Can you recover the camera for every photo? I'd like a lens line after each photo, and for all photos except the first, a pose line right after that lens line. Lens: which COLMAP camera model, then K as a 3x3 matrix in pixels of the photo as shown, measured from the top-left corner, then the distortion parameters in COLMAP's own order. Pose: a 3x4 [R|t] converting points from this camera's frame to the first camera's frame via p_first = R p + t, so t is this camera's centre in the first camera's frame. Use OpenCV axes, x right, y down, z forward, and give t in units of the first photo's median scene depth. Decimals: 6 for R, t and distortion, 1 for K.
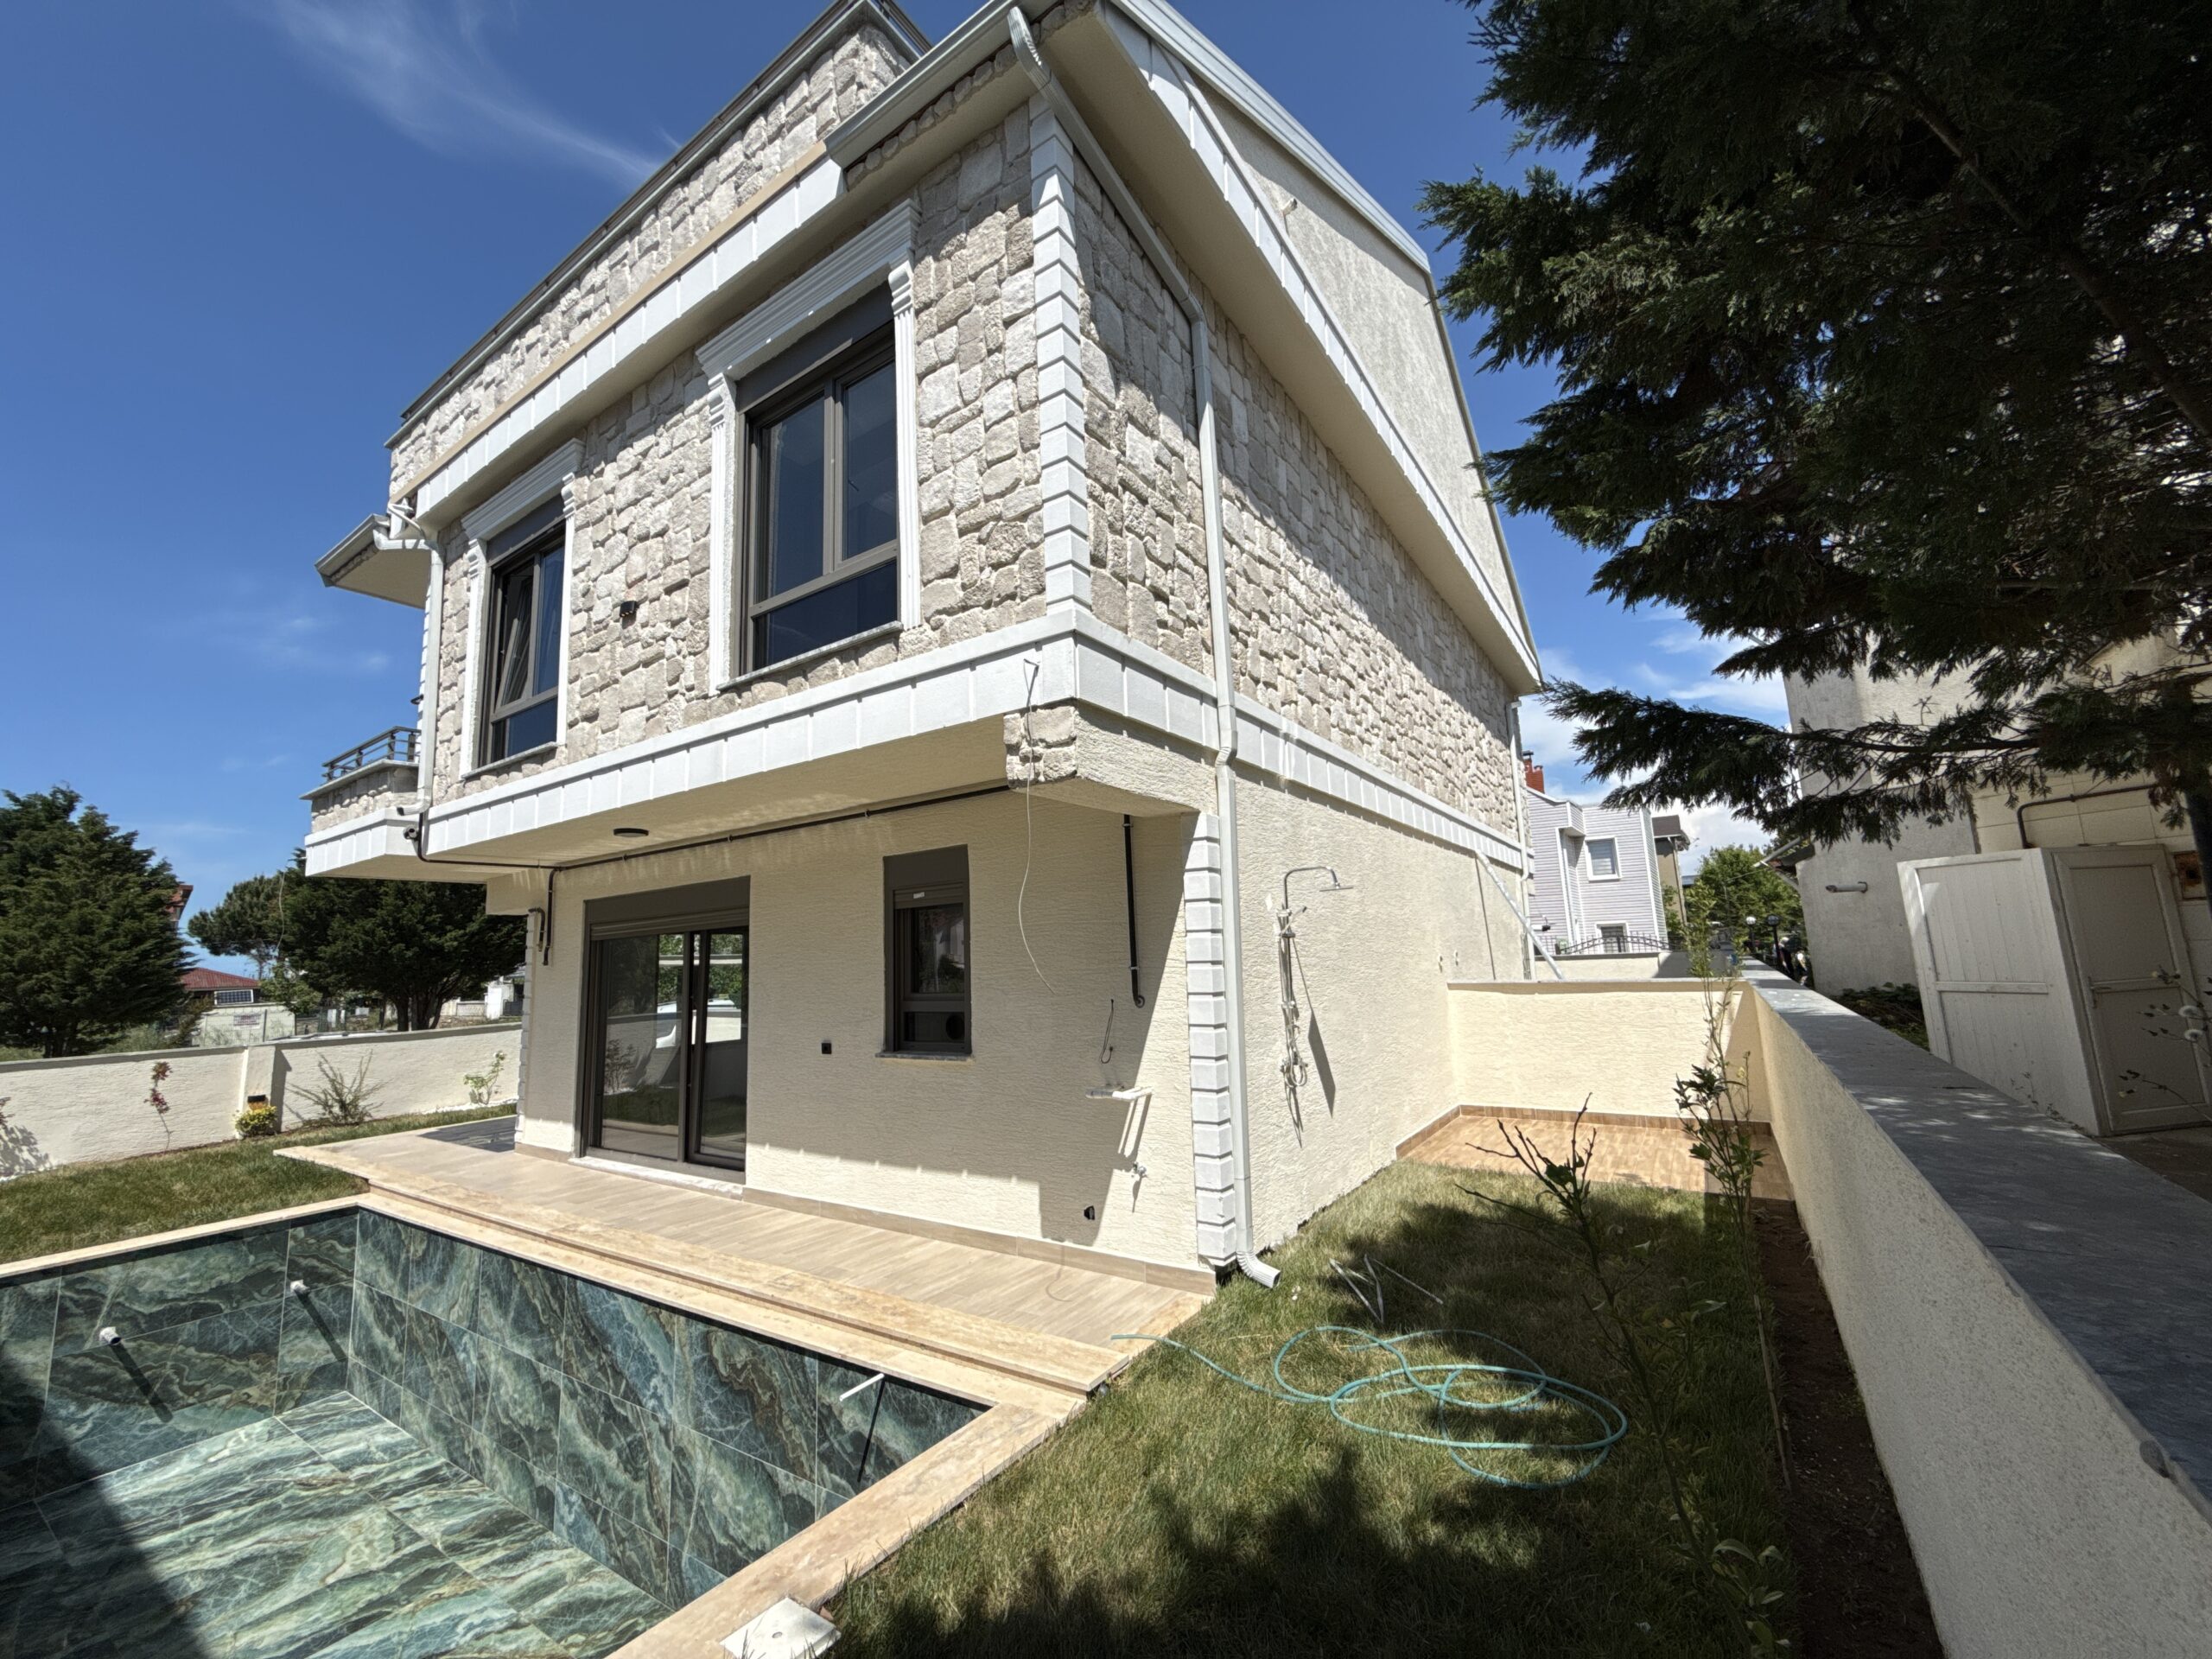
lens RADIAL K [[880.9, 0, 1107.9], [0, 880.9, 829.0], [0, 0, 1]] dist [0.000451, -0.000021]
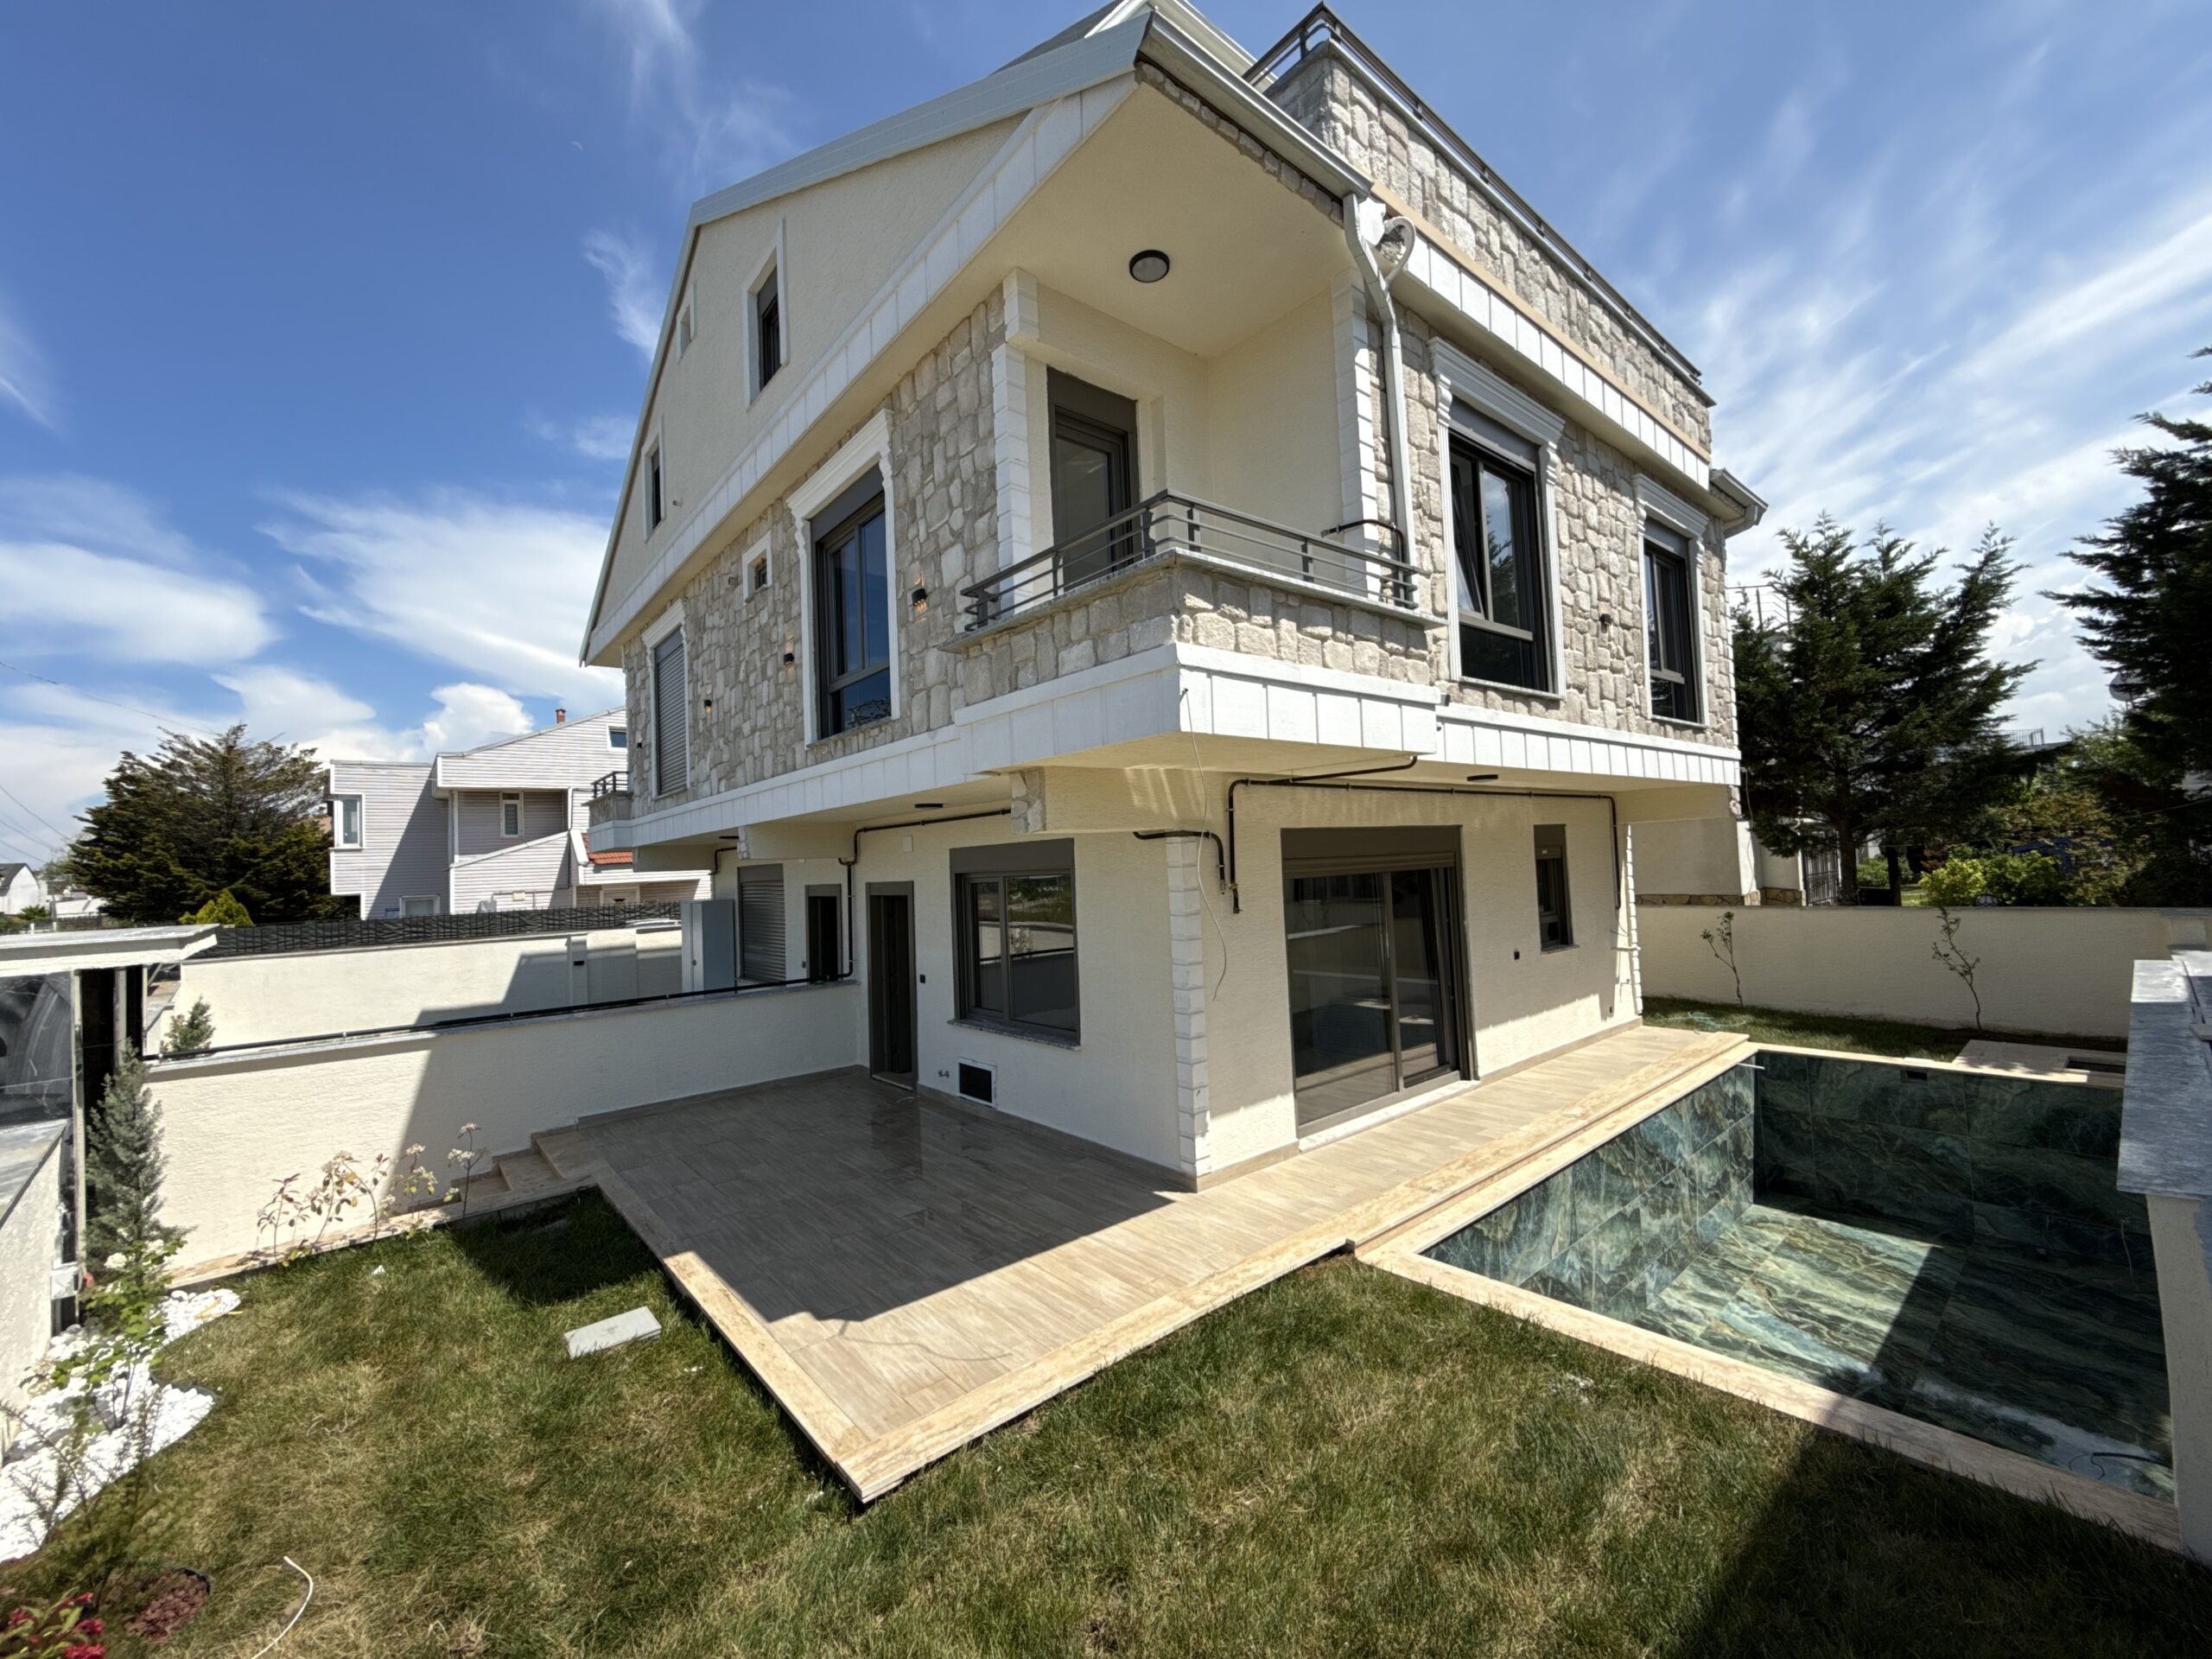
lens RADIAL K [[880.9, 0, 1104.9], [0, 880.9, 831.1], [0, 0, 1]] dist [0.000451, -0.000021]
pose [[0.279767, 0.066183, 0.957784, -1.875485], [-0.107234, 0.993533, -0.037330, 0.174575], [-0.954061, -0.092264, 0.285054, 1.249581]]
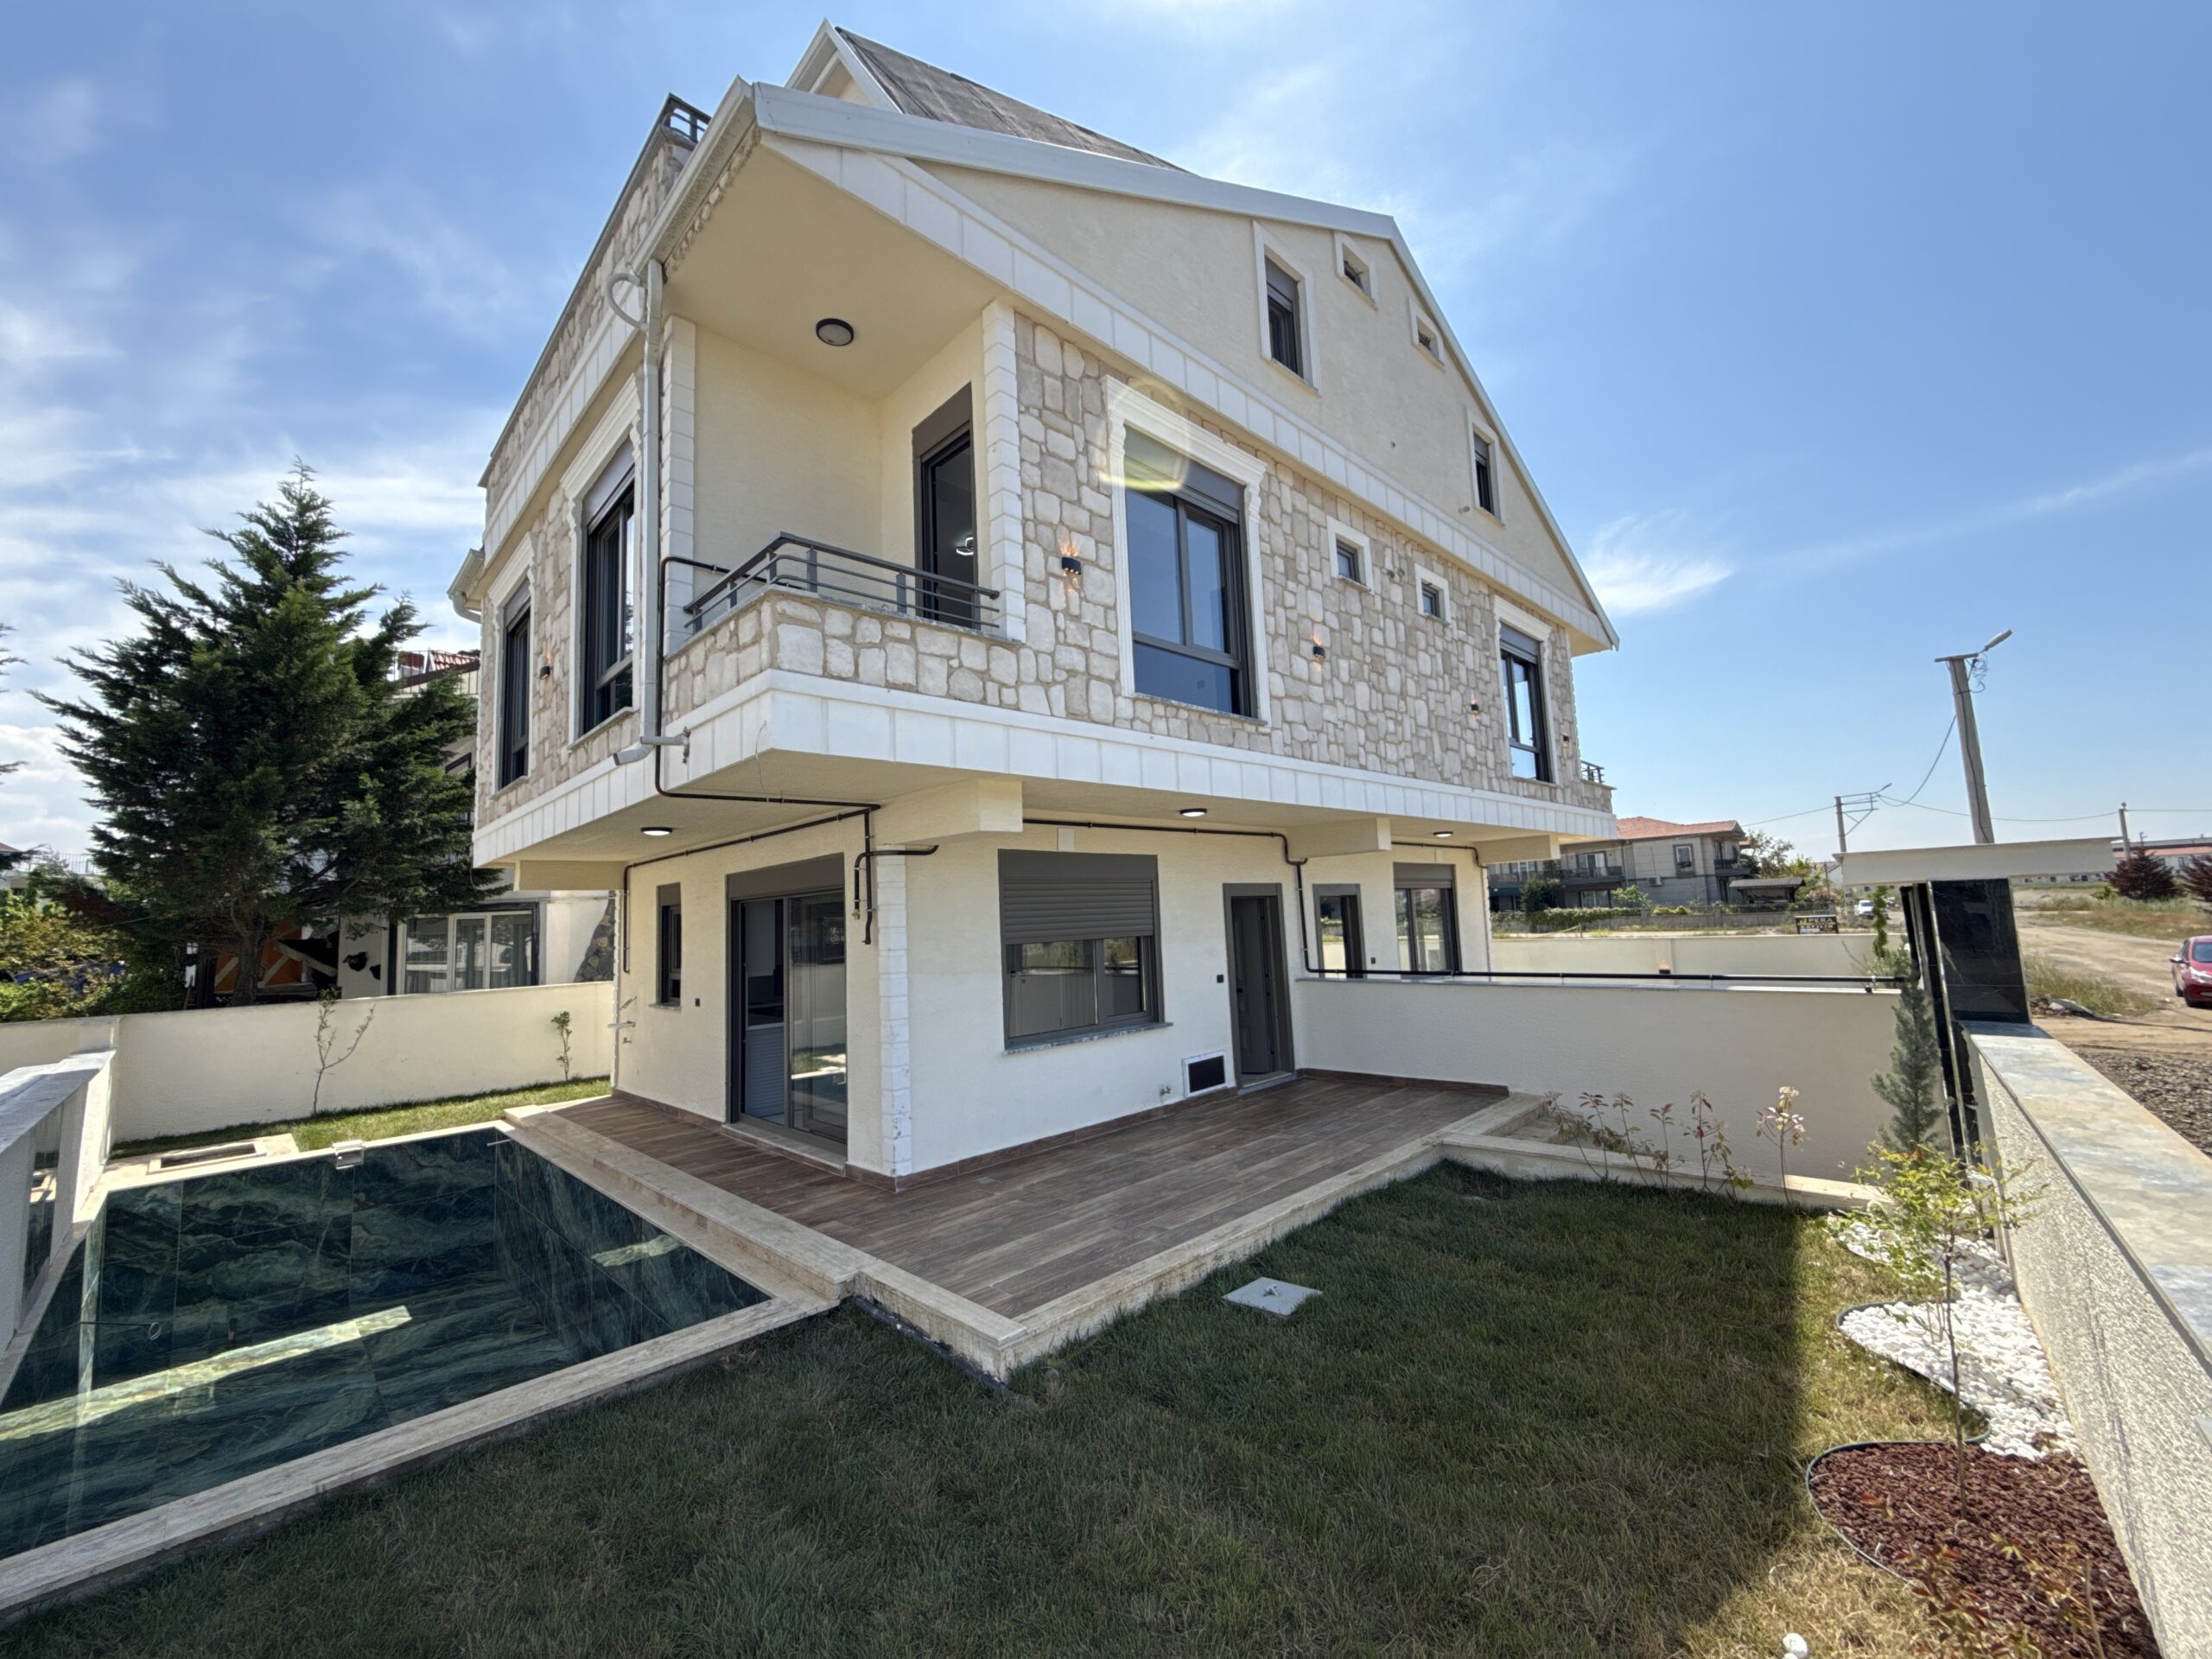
lens RADIAL K [[880.9, 0, 1106.4], [0, 880.9, 827.2], [0, 0, 1]] dist [0.000451, -0.000021]
pose [[-0.977242, 0.101467, 0.186286, -1.988337], [0.051694, 0.965618, -0.254775, 0.219034], [-0.205732, -0.239347, -0.948887, 1.125221]]
